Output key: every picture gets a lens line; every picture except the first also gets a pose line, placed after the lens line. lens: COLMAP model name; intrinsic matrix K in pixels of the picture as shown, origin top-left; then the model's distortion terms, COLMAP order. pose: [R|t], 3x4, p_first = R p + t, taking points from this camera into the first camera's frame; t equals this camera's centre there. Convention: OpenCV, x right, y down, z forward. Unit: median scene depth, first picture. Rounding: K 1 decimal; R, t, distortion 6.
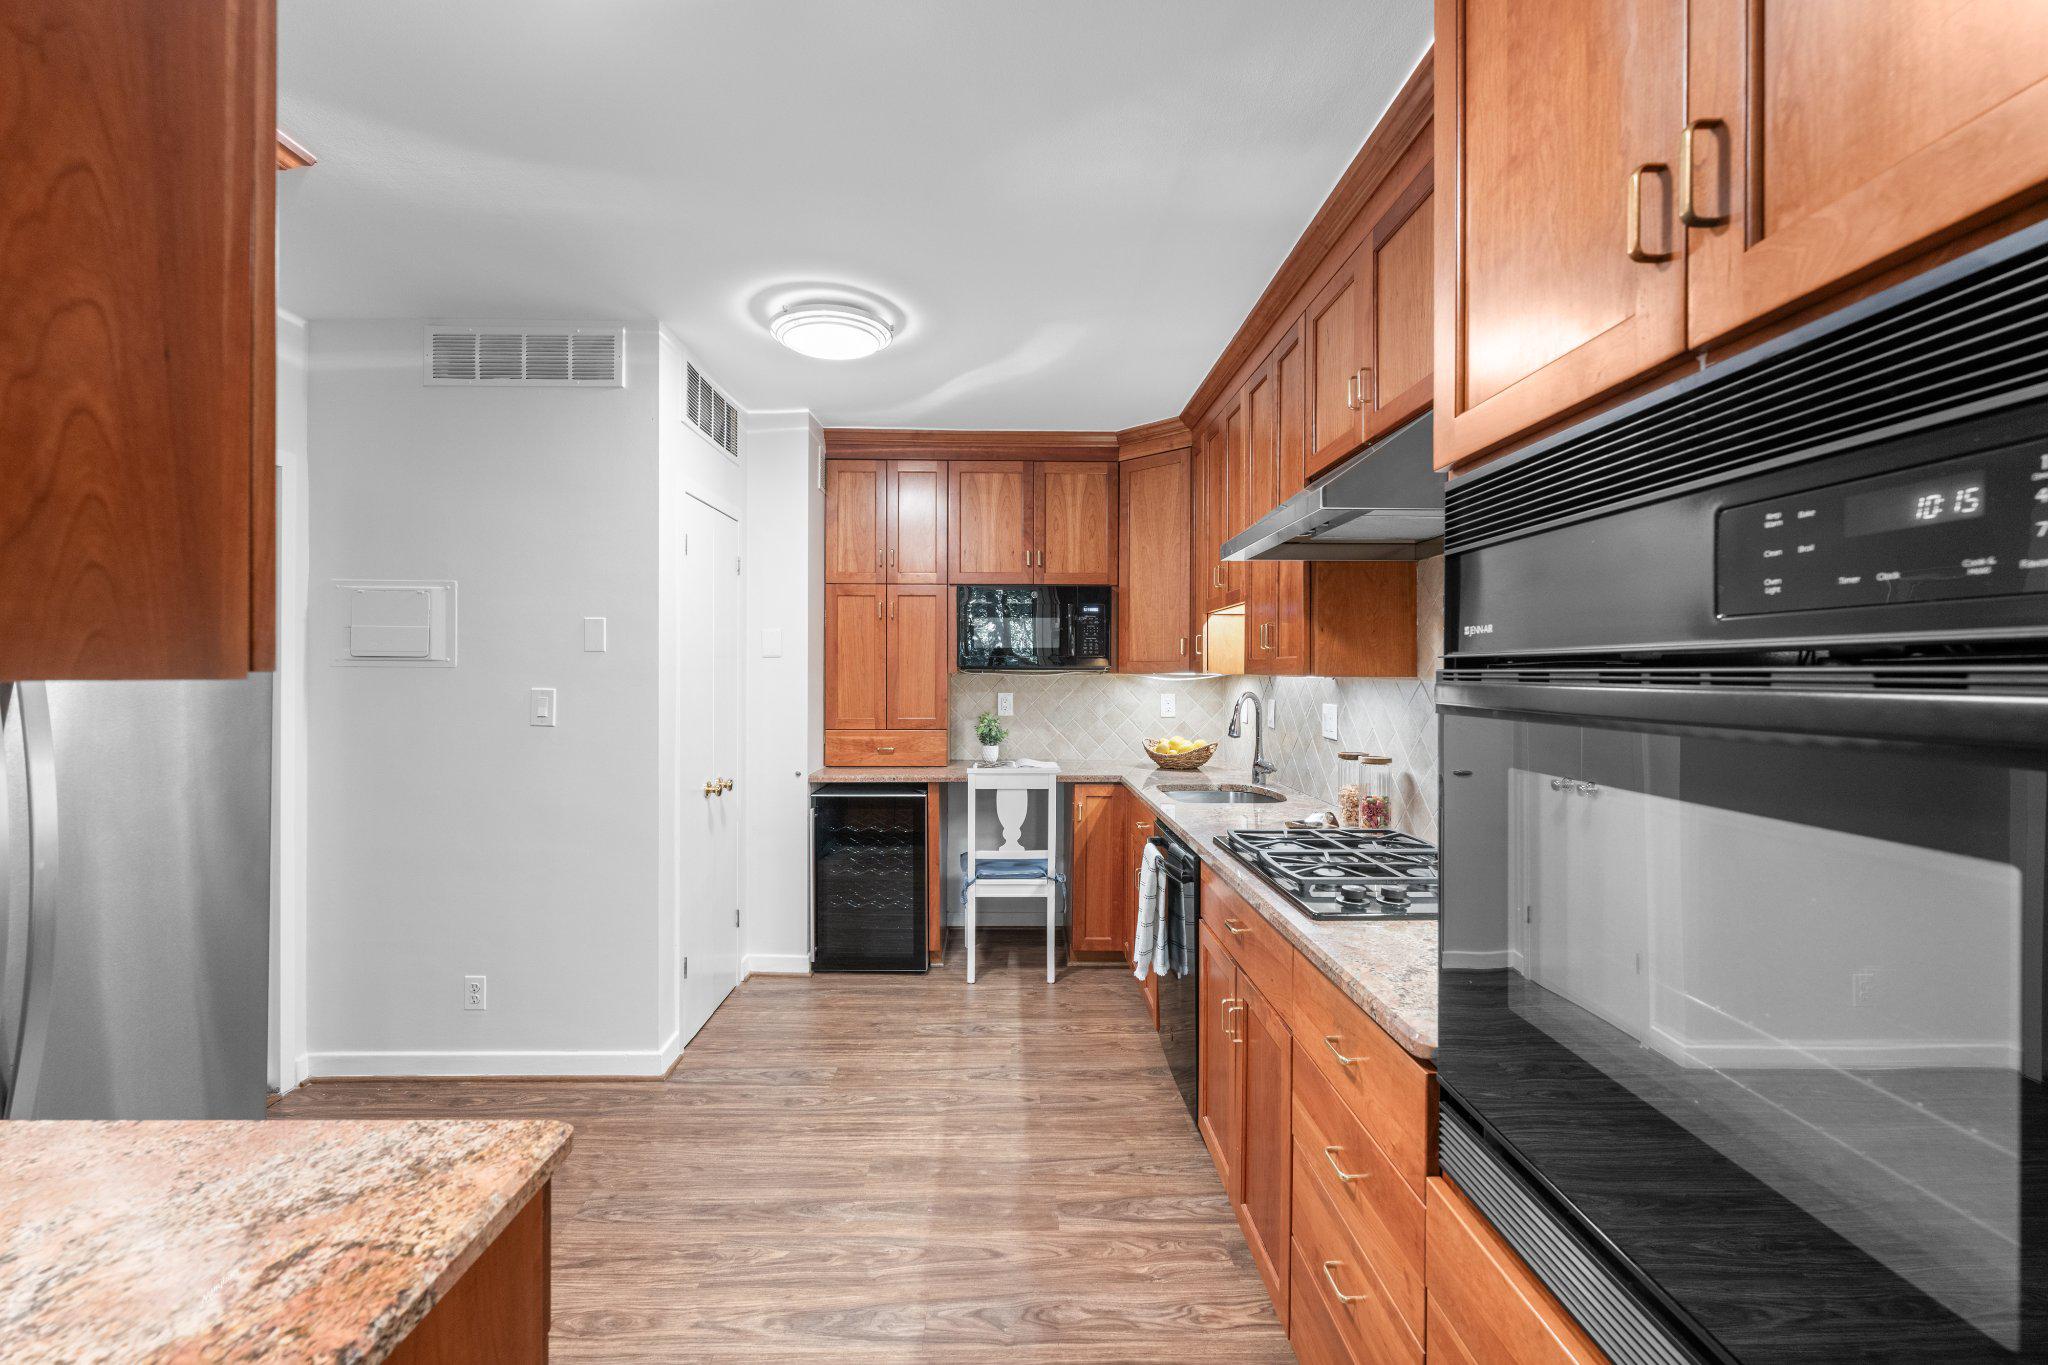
lens RADIAL K [[829.7, 0, 1028.6], [0, 829.7, 670.3], [0, 0, 1]] dist [-0.001293, -0.000053]
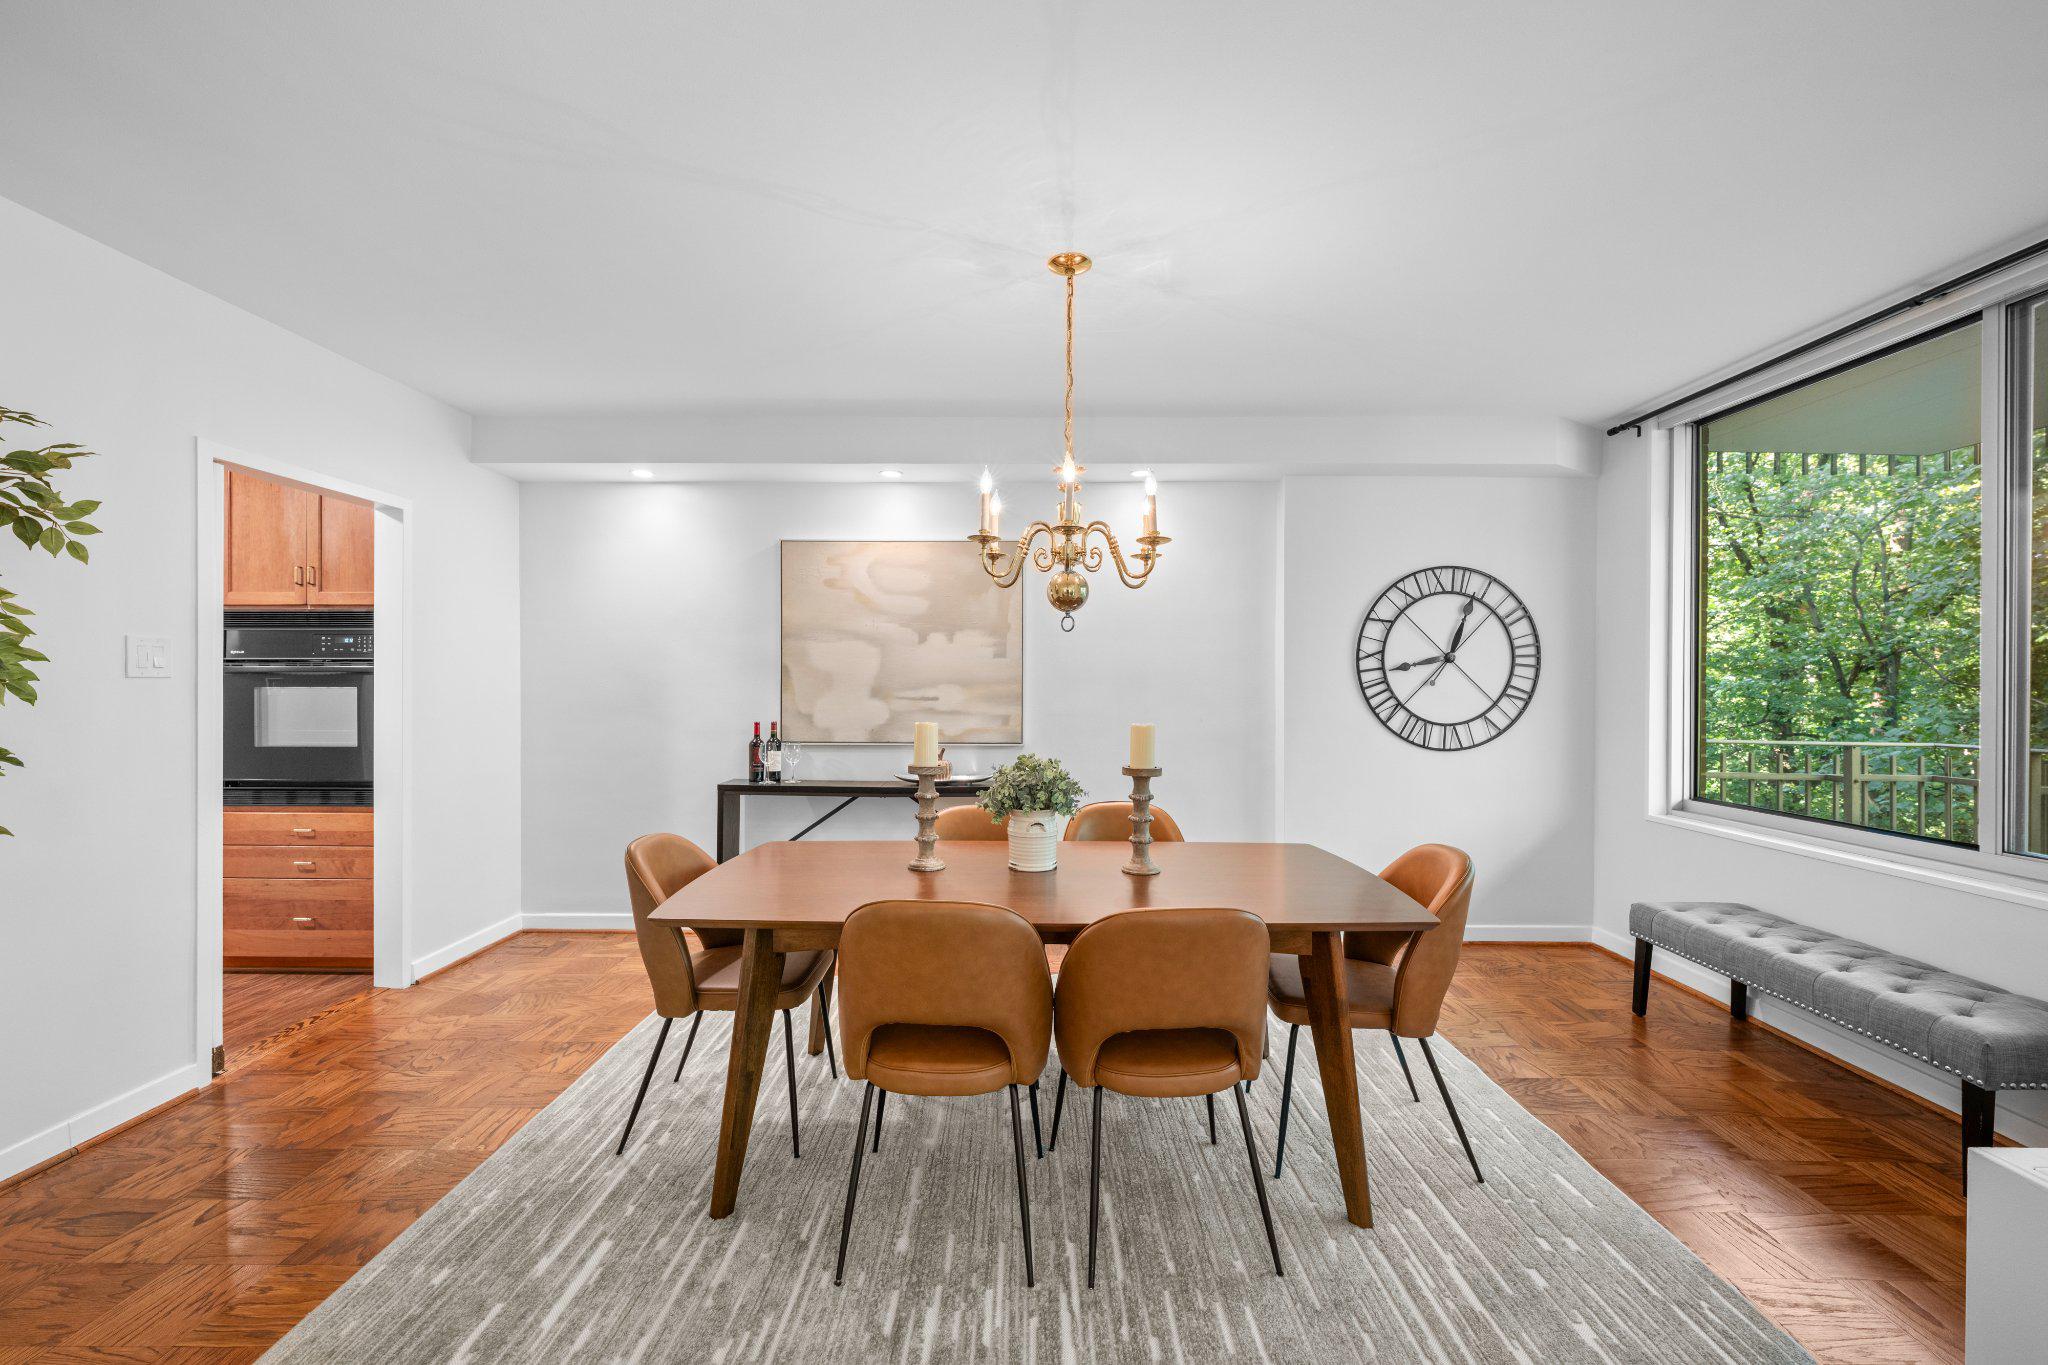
lens RADIAL K [[829.7, 0, 1024.4], [0, 829.7, 679.0], [0, 0, 1]] dist [-0.001293, -0.000053]
pose [[0.030444, -0.001860, 0.999535, -1.765930], [0.000717, 0.999998, 0.001839, 0.037048], [-0.999536, 0.000661, 0.030446, -1.519284]]
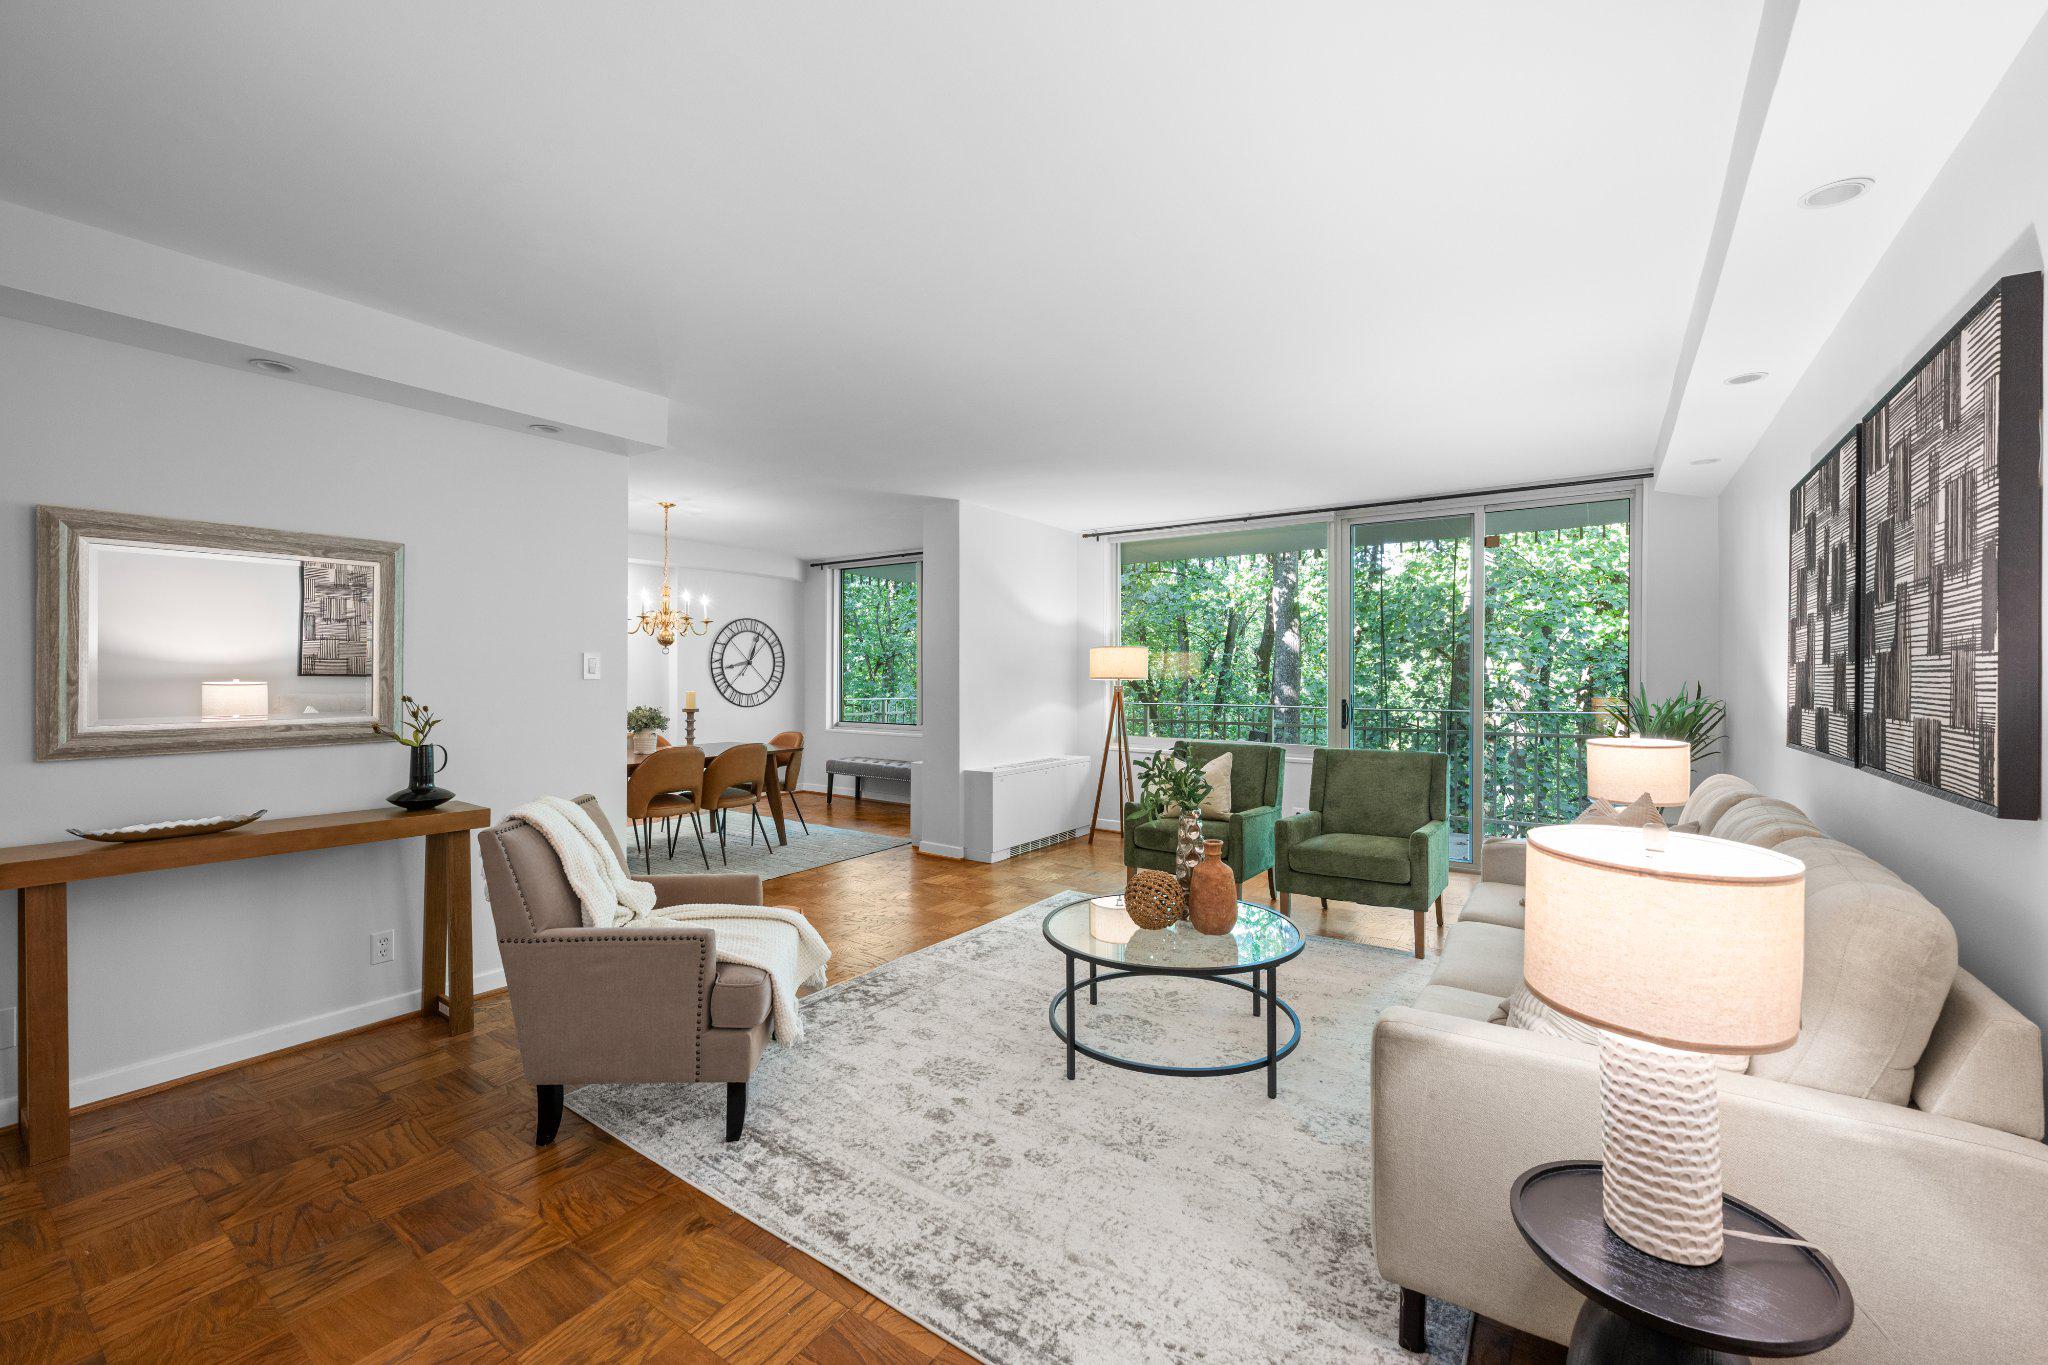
lens RADIAL K [[829.7, 0, 1022.1], [0, 829.7, 676.9], [0, 0, 1]] dist [-0.001293, -0.000053]
pose [[-0.805493, -0.006057, 0.592574, -3.674383], [-0.000093, 0.999949, 0.010094, 0.017707], [-0.592605, 0.008076, -0.805452, 0.431547]]
